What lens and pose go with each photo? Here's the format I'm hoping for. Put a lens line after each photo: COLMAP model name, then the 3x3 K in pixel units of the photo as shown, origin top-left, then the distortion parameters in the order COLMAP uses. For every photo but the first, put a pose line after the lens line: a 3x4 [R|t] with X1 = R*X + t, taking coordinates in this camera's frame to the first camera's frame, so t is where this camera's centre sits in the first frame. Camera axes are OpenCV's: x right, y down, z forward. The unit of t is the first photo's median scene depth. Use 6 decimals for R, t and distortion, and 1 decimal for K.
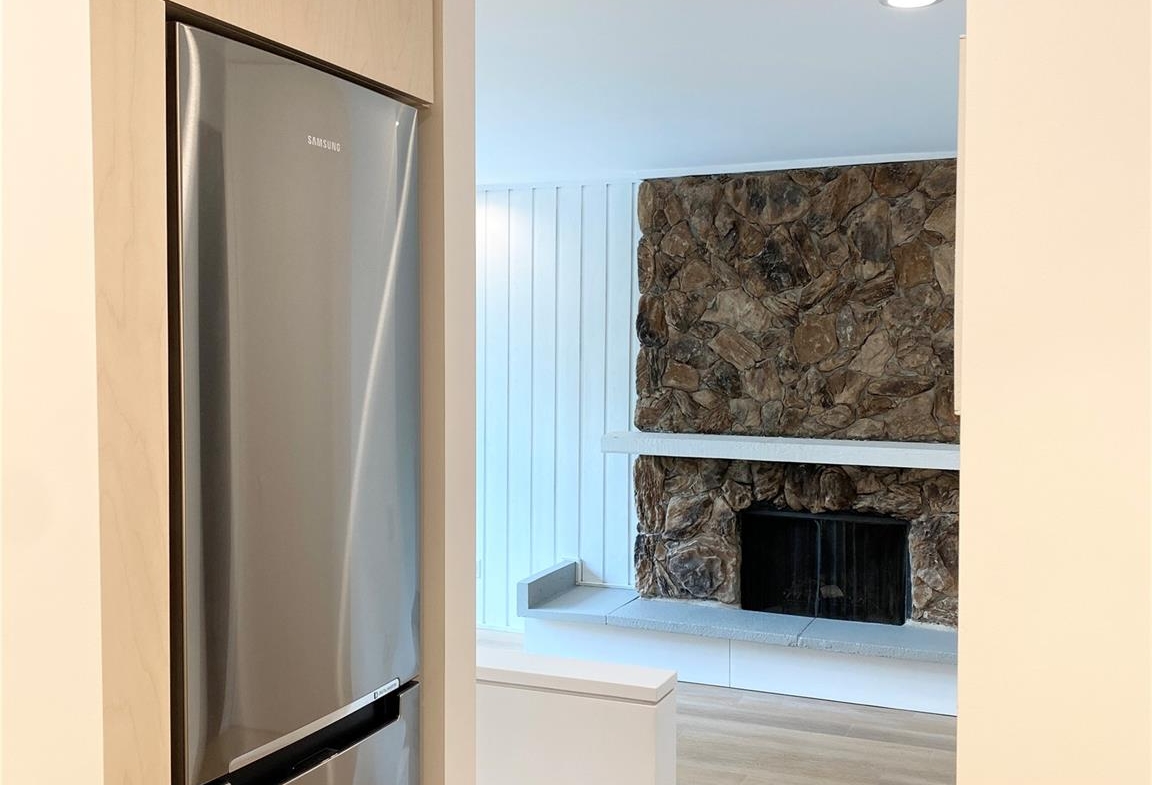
lens RADIAL K [[1157.5, 0, 572.7], [0, 1157.5, 392.9], [0, 0, 1]] dist [0.110614, 0.000000]
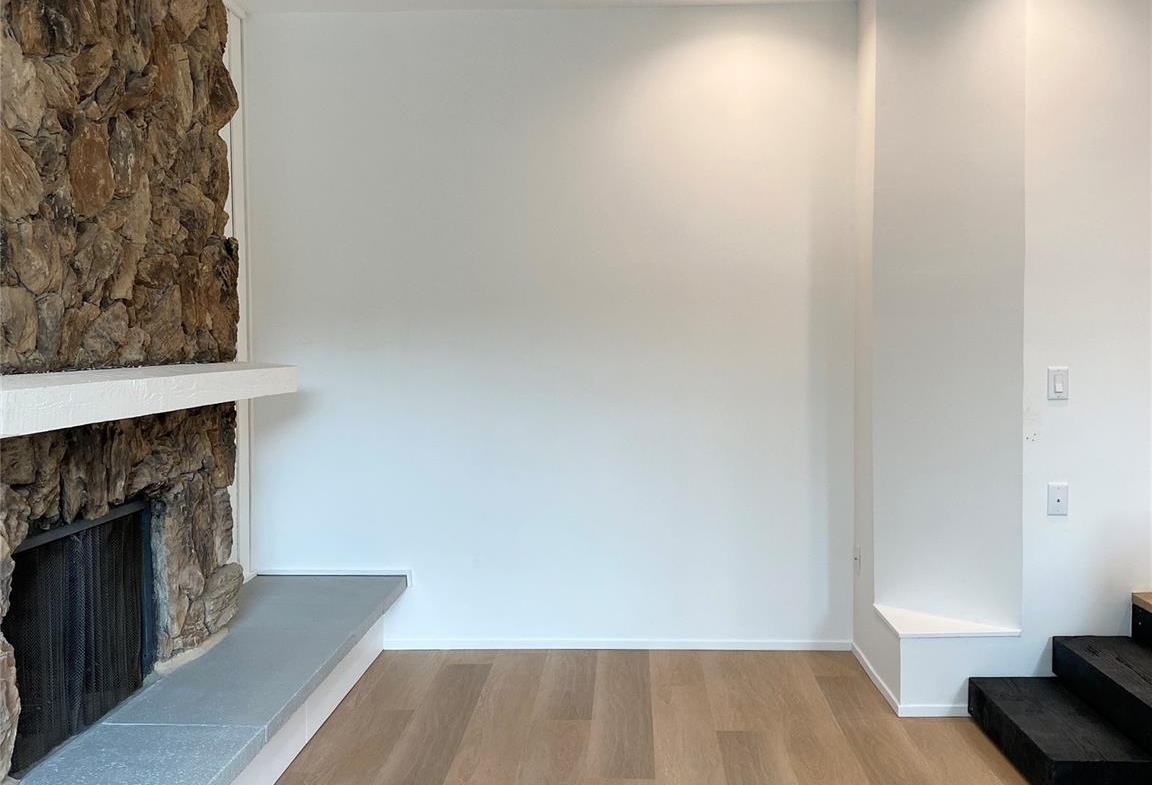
lens RADIAL K [[1205.1, 0, 576.5], [0, 1205.1, 386.3], [0, 0, 1]] dist [0.017536, 0.000000]
pose [[-0.330751, -0.044853, 0.942652, -0.343776], [0.045959, 0.996919, 0.063561, 0.022601], [-0.942598, 0.064346, -0.327671, 0.962158]]
